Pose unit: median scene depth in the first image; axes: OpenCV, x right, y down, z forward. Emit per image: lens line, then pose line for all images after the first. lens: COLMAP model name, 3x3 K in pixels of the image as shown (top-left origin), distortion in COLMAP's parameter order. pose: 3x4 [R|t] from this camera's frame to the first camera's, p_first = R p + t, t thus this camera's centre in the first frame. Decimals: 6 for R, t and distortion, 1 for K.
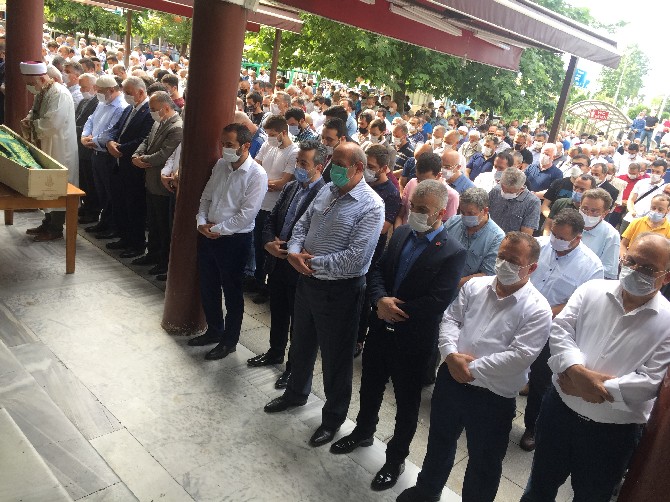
lens RADIAL K [[560.7, 0, 331.8], [0, 560.7, 248.4], [0, 0, 1]] dist [0.072574, -0.077896]
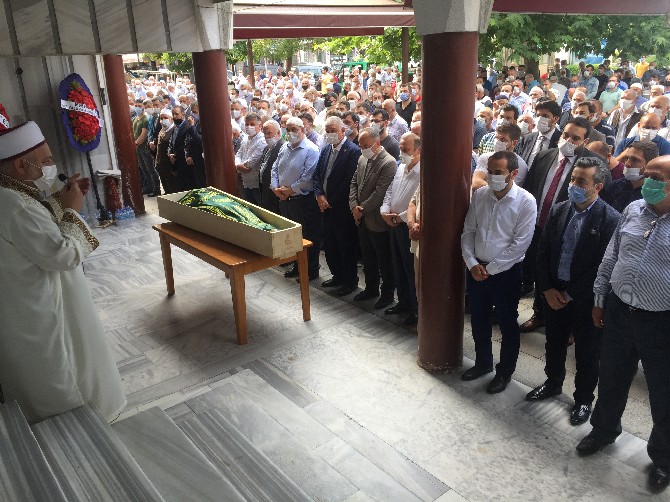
lens RADIAL K [[560.7, 0, 334.0], [0, 560.7, 247.1], [0, 0, 1]] dist [0.072574, -0.077896]
pose [[0.968056, -0.159348, -0.193586, -0.226409], [0.163273, 0.986571, 0.004390, -0.097676], [0.190287, -0.035857, 0.981073, 0.013812]]
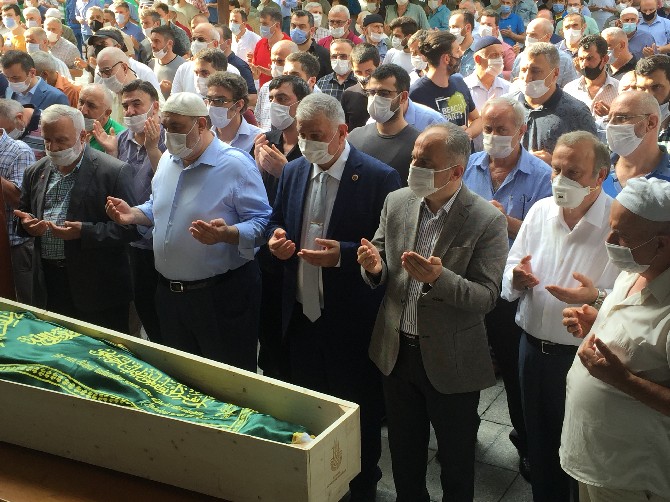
lens RADIAL K [[937.4, 0, 321.0], [0, 937.4, 242.9], [0, 0, 1]] dist [0.018970, 0.000000]
pose [[0.954844, -0.255252, 0.152050, -0.577669], [0.251803, 0.966873, 0.041851, -0.284177], [-0.157696, -0.001674, 0.987486, 0.425699]]
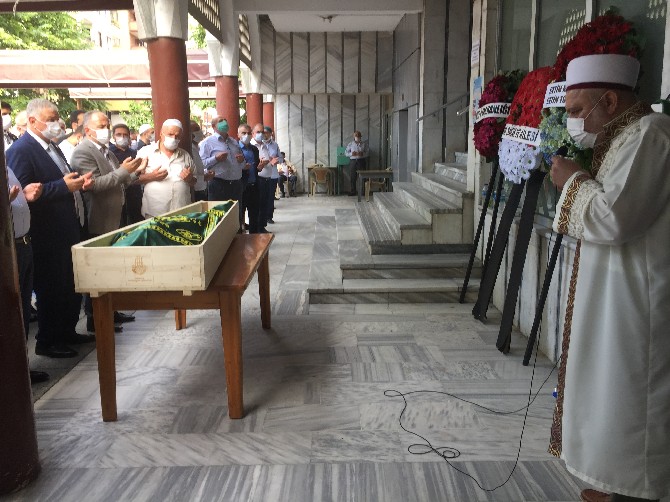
lens RADIAL K [[560.7, 0, 336.1], [0, 560.7, 255.8], [0, 0, 1]] dist [0.072574, -0.077896]
pose [[-0.683160, -0.314733, 0.658965, -1.368393], [0.109572, 0.847968, 0.518599, -0.562895], [-0.722001, 0.426491, -0.544812, 1.475960]]
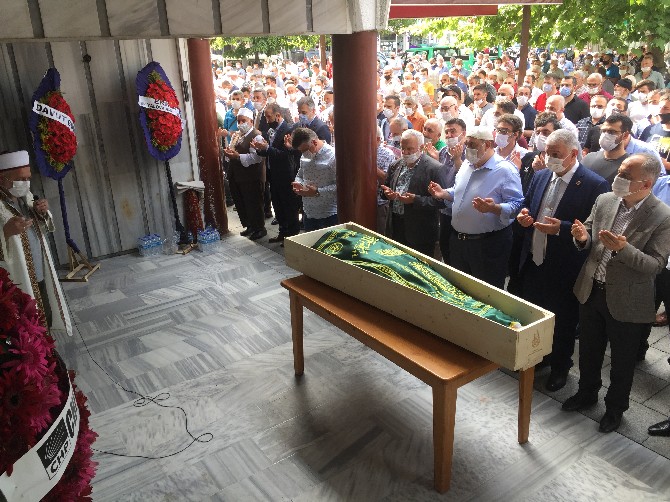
lens RADIAL K [[560.7, 0, 337.5], [0, 560.7, 249.5], [0, 0, 1]] dist [0.072574, -0.077896]
pose [[0.961199, -0.129672, -0.243477, -0.557579], [0.139656, 0.989906, 0.024127, -0.270872], [0.237891, -0.057194, 0.969606, 0.349597]]
